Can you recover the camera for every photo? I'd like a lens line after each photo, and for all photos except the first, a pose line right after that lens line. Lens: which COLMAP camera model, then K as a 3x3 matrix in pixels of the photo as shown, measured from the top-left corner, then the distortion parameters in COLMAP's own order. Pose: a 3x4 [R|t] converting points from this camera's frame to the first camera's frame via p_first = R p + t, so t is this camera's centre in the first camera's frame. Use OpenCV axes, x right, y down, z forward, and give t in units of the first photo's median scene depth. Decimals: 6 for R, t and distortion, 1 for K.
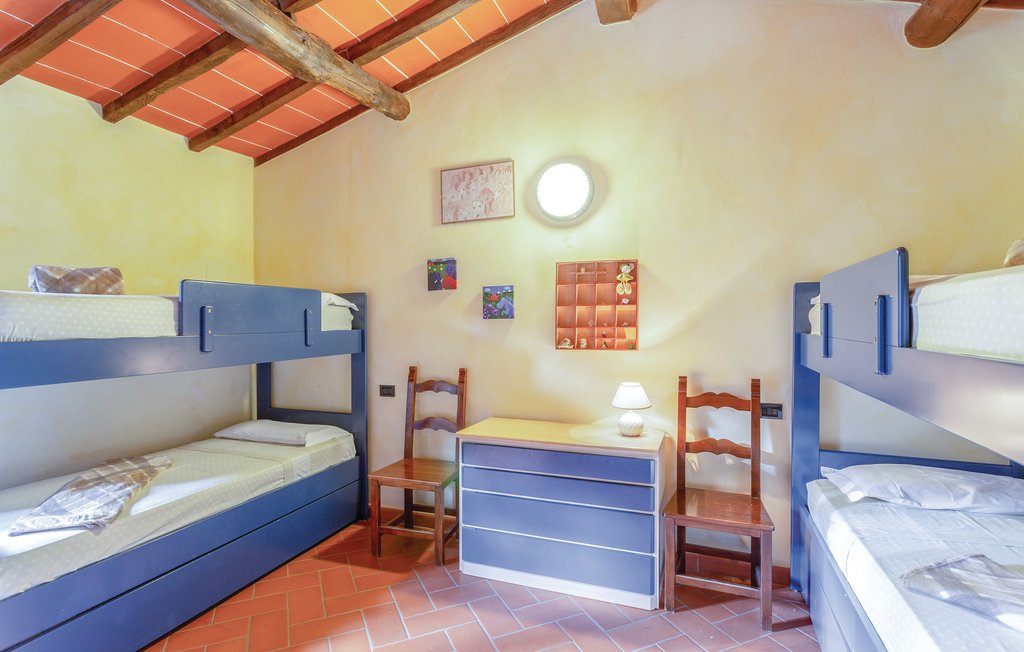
lens RADIAL K [[559.3, 0, 512.0], [0, 559.3, 326.0], [0, 0, 1]] dist [-0.002289, -0.000798]
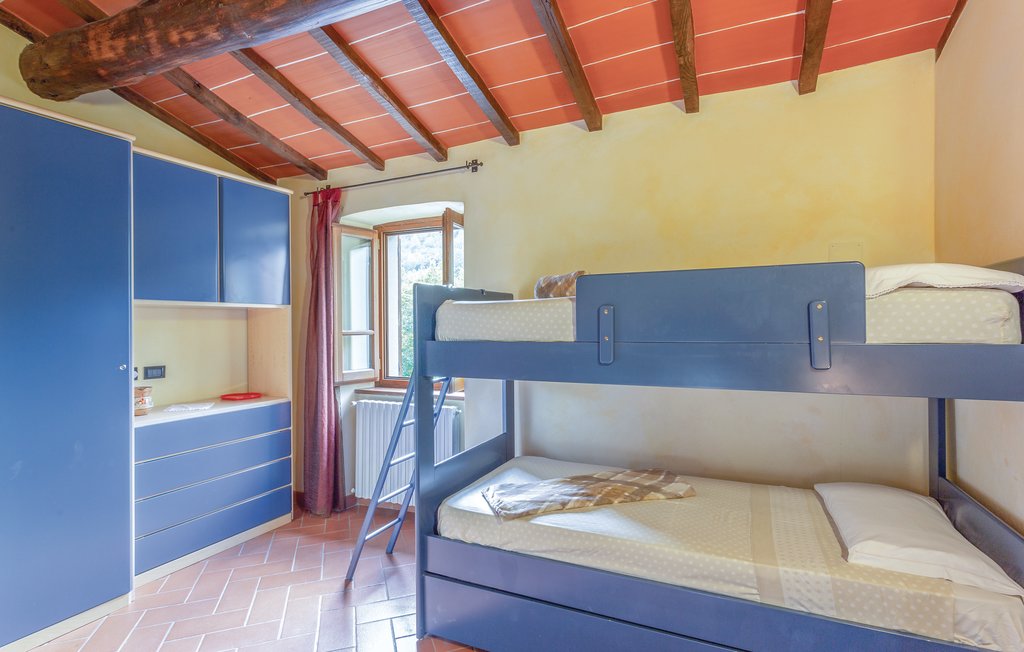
lens RADIAL K [[509.9, 0, 512.0], [0, 509.9, 326.0], [0, 0, 1]] dist [0.015323, -0.000421]
pose [[-0.117308, 0.009153, -0.993053, 0.178639], [-0.005565, 0.999936, 0.009874, -0.012810], [0.993080, 0.006684, -0.117250, 0.885233]]
